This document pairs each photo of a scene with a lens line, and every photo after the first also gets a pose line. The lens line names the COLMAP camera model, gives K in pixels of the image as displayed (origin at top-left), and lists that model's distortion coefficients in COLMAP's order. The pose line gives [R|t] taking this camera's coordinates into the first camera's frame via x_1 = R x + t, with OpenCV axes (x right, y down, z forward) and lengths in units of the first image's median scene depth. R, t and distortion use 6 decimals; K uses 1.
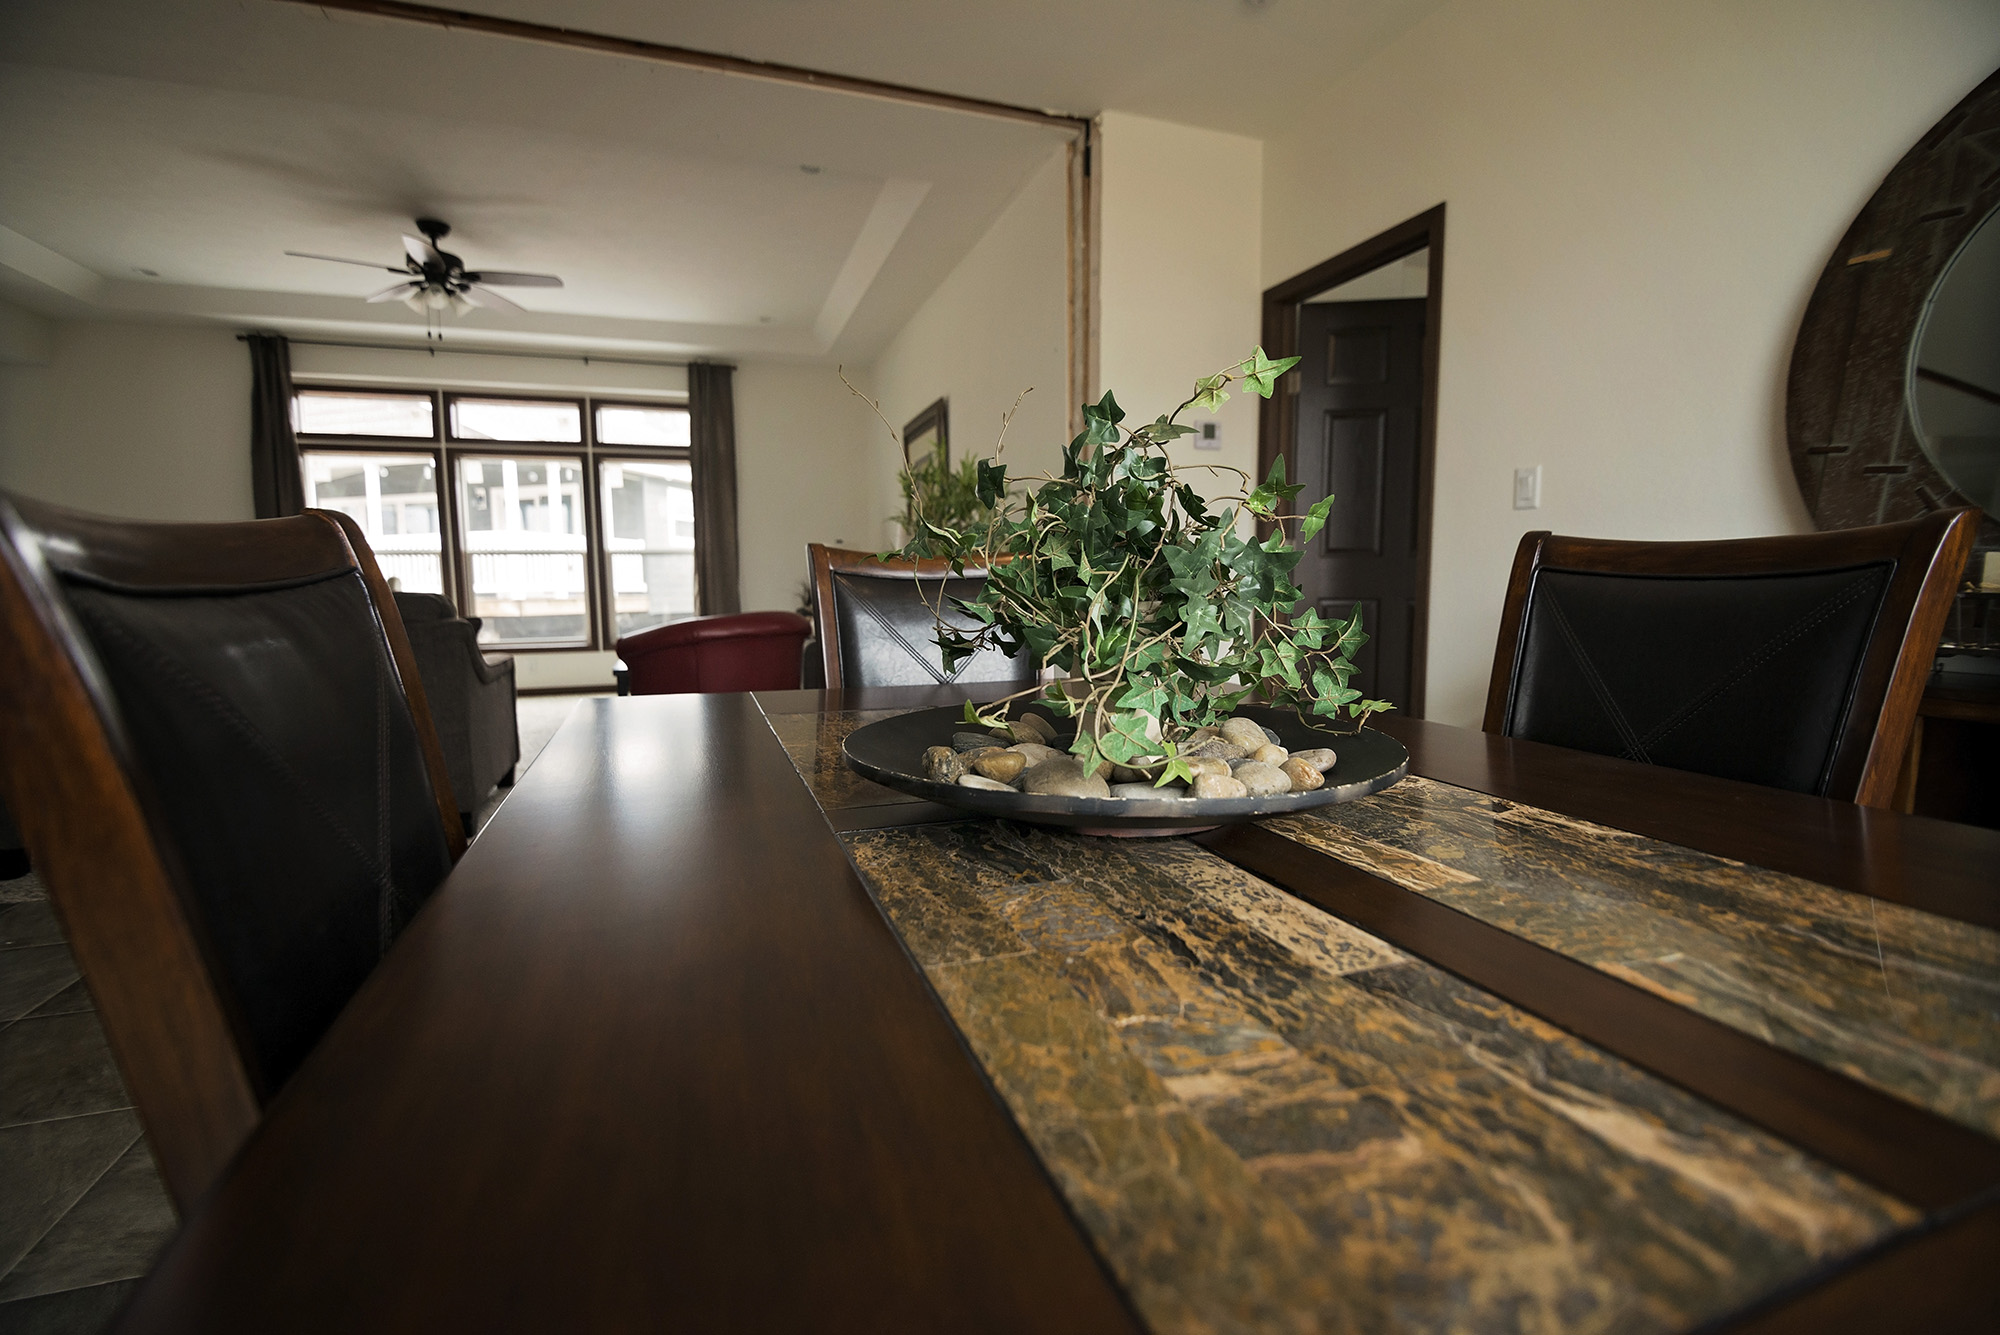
lens RADIAL K [[886.3, 0, 991.3], [0, 886.3, 677.5], [0, 0, 1]] dist [-0.017814, -0.000117]
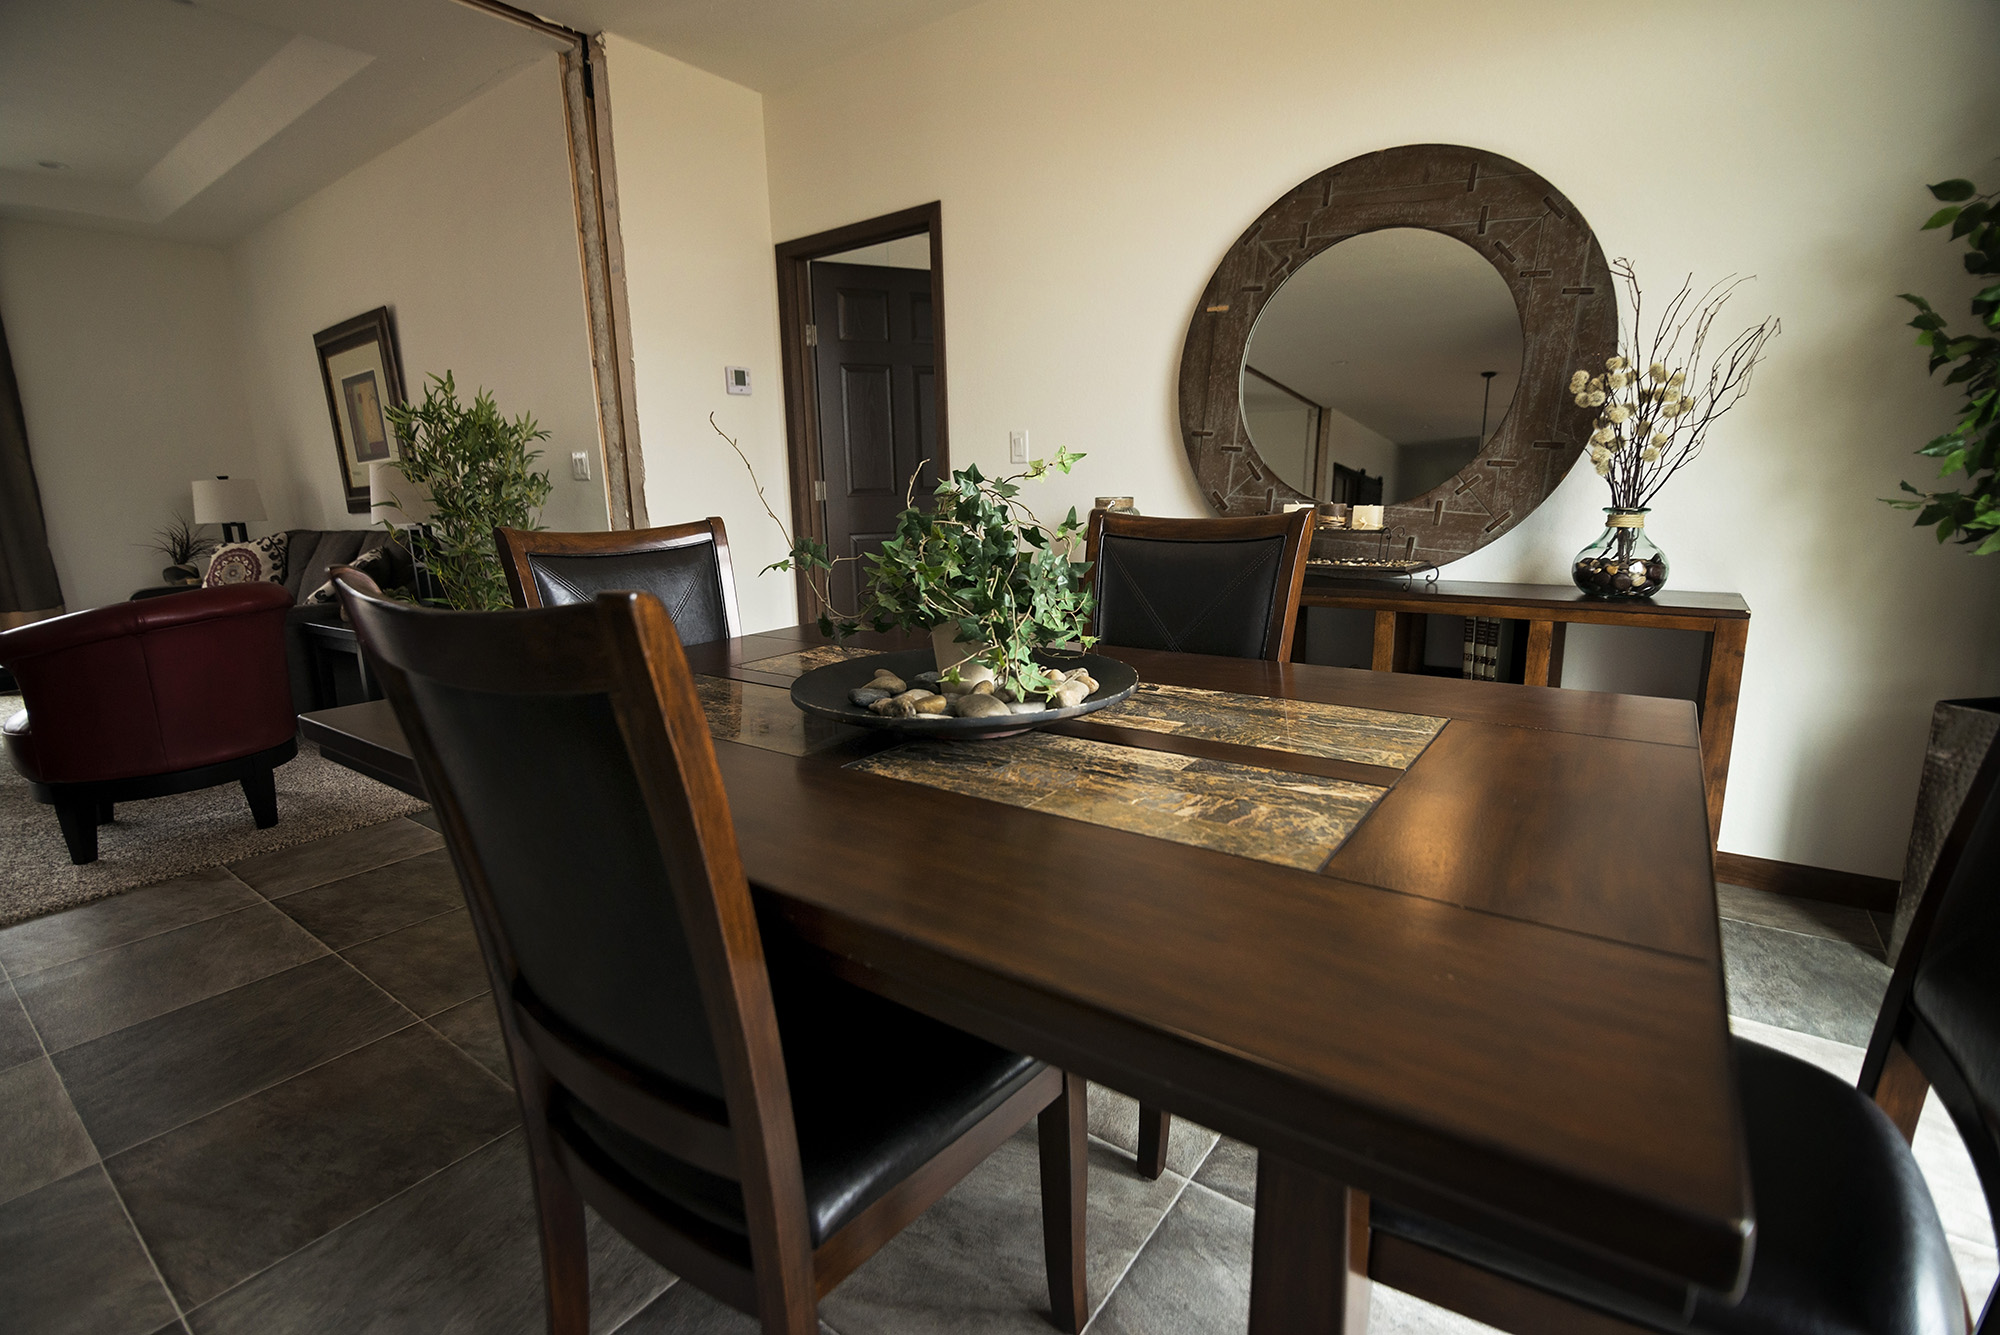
lens RADIAL K [[886.3, 0, 1003.4], [0, 886.3, 688.4], [0, 0, 1]] dist [-0.017814, -0.000117]
pose [[0.824833, -0.138722, 0.548093, -0.831672], [0.083754, 0.988716, 0.124200, -0.127815], [-0.559138, -0.056539, 0.827144, -0.413861]]
